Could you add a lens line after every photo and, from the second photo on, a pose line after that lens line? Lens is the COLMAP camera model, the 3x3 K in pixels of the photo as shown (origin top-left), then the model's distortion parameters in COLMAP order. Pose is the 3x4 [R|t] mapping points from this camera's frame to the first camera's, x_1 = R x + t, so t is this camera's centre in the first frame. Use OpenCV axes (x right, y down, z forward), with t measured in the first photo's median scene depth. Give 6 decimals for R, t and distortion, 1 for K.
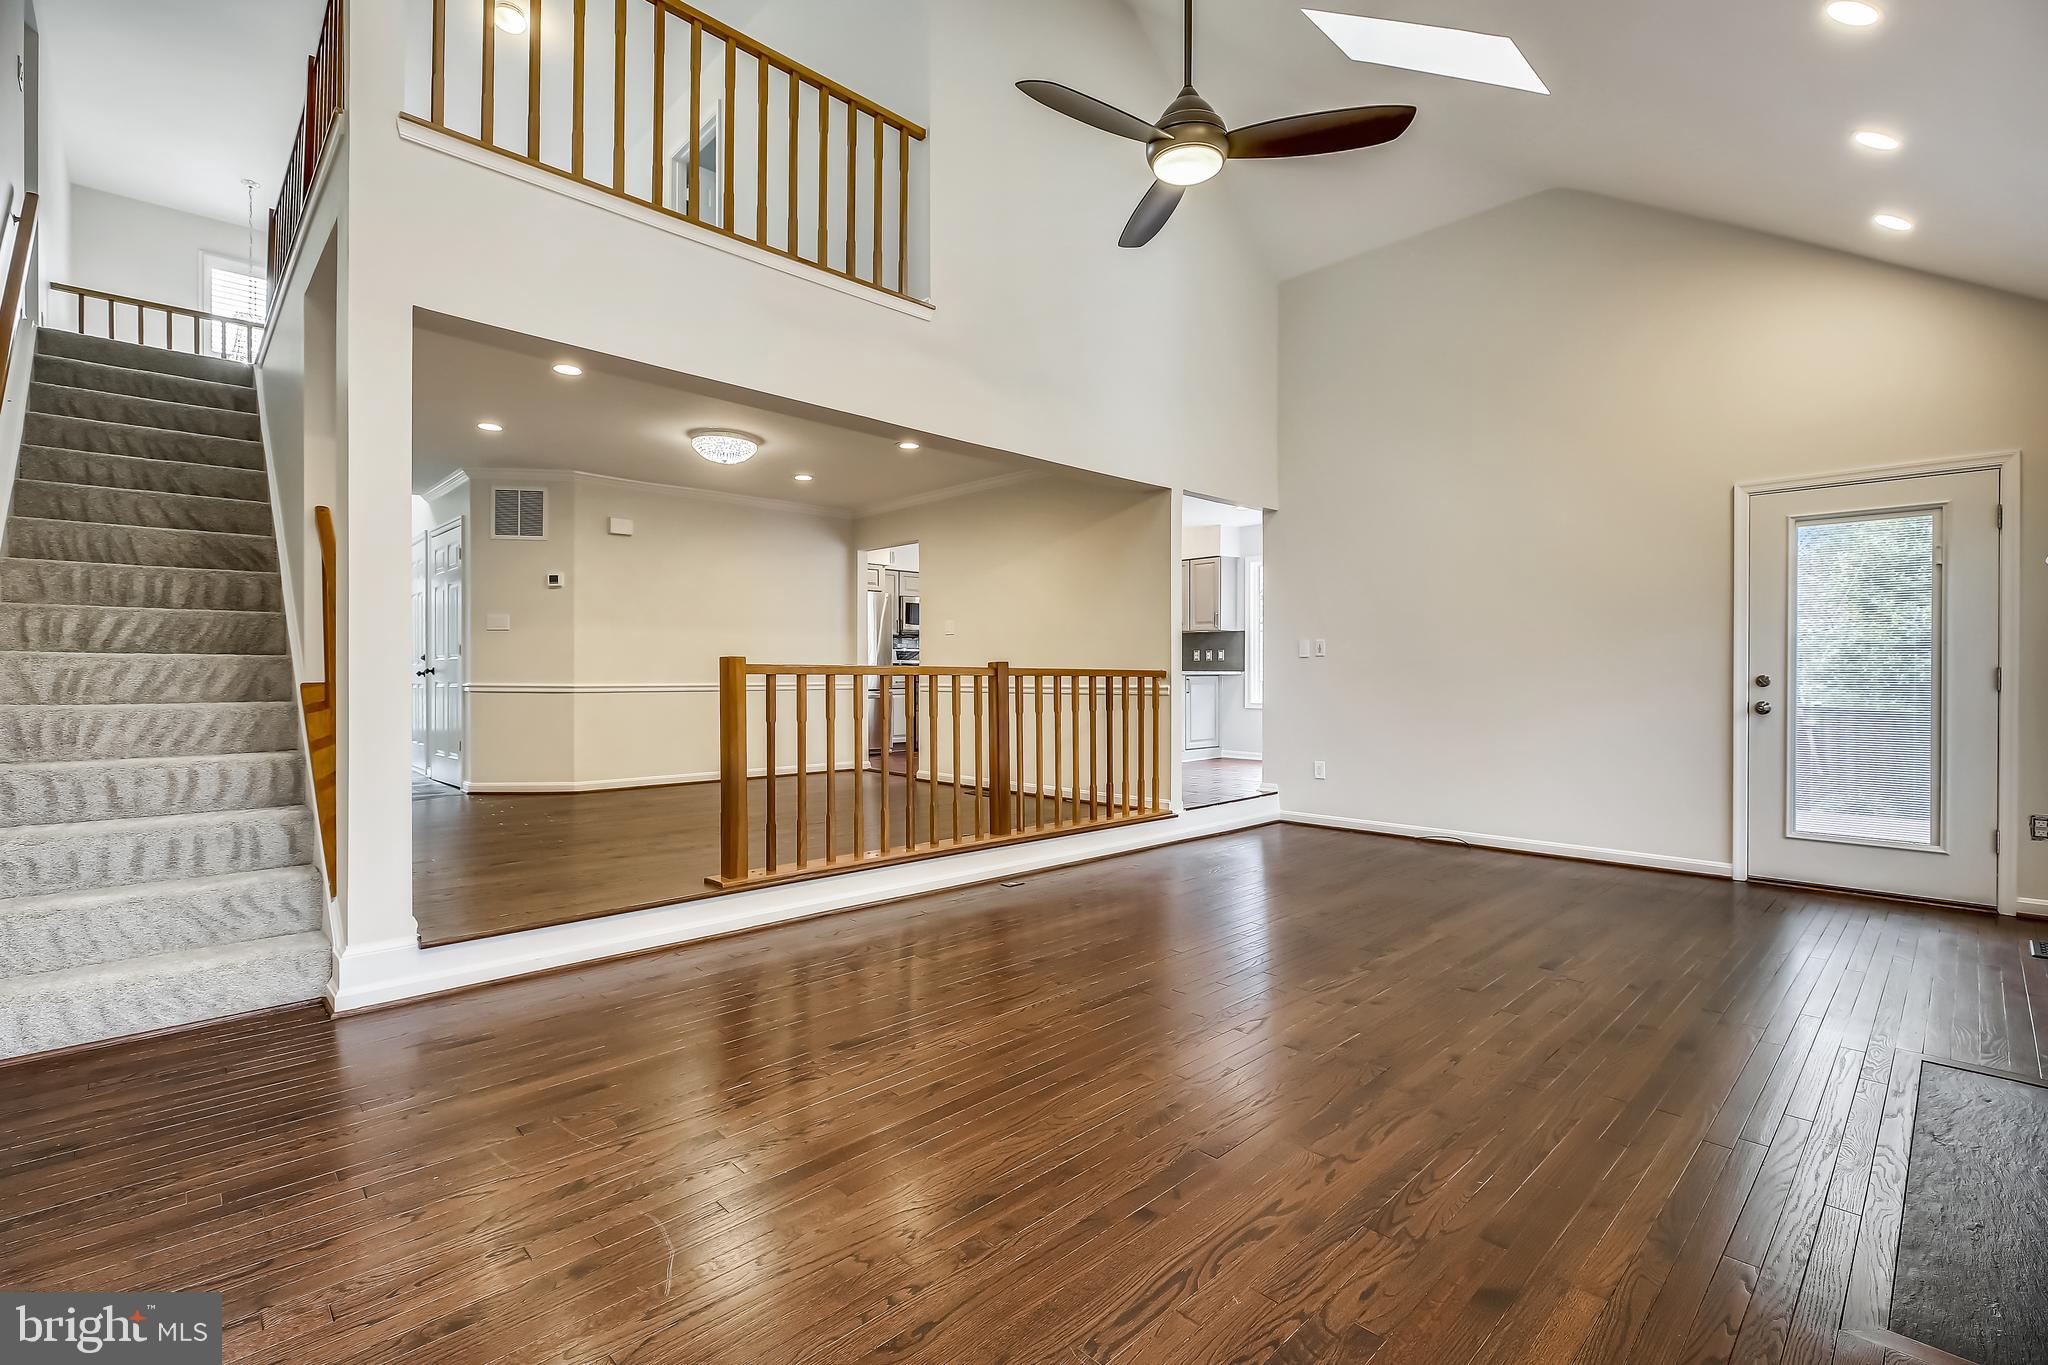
lens RADIAL K [[933.9, 0, 1031.5], [0, 933.9, 688.1], [0, 0, 1]] dist [-0.002924, 0.001719]
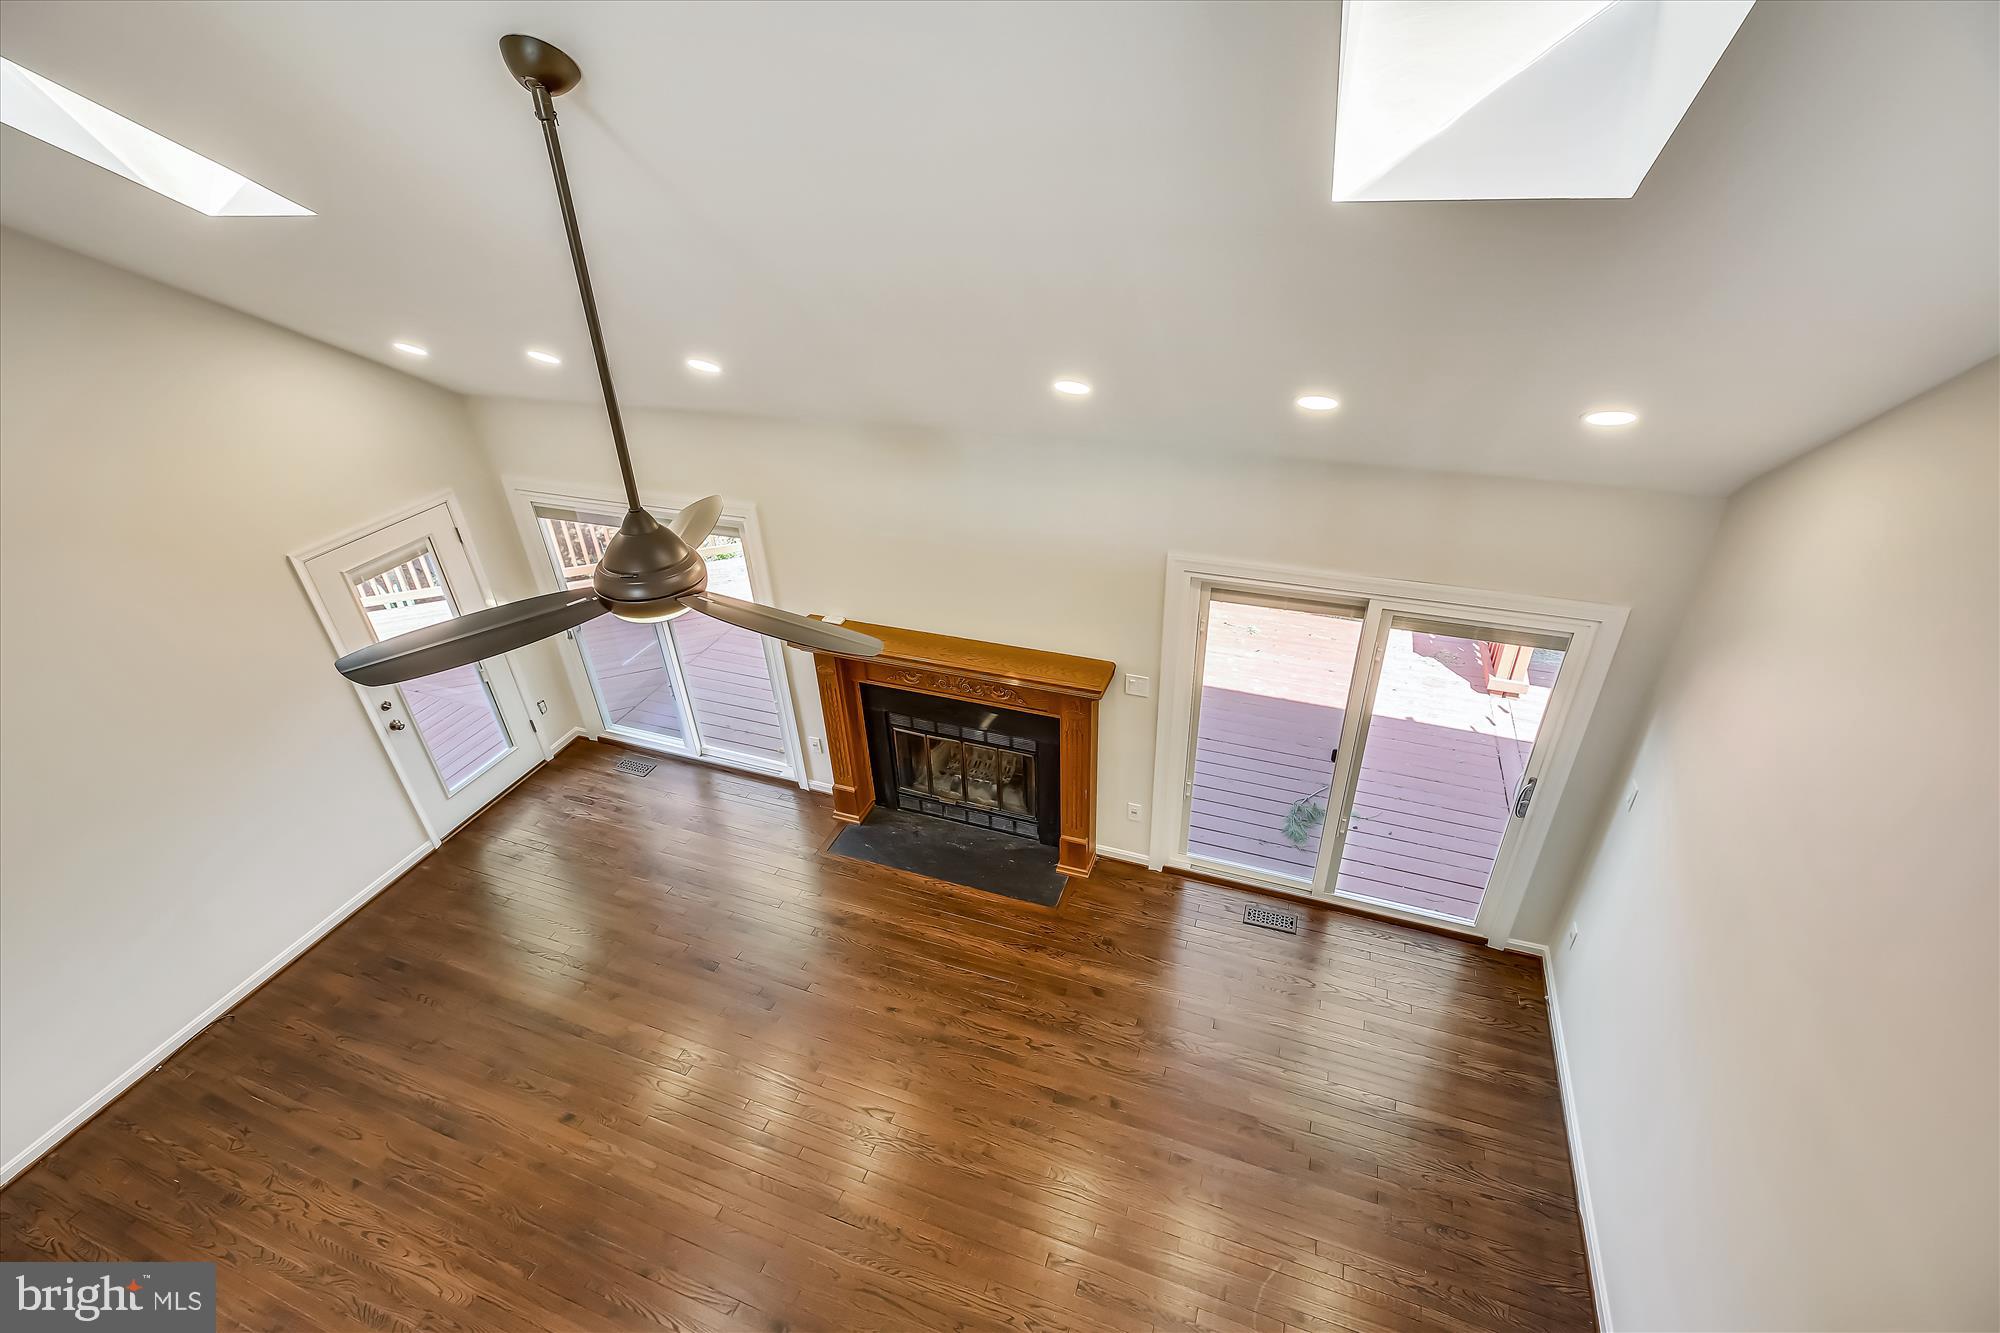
lens RADIAL K [[912.0, 0, 1000.4], [0, 912.0, 671.9], [0, 0, 1]] dist [-0.002924, 0.001719]
pose [[-0.429026, -0.468012, 0.772594, -0.455357], [0.039640, 0.844730, 0.533722, -0.710169], [-0.902422, 0.259607, -0.343859, 0.798179]]
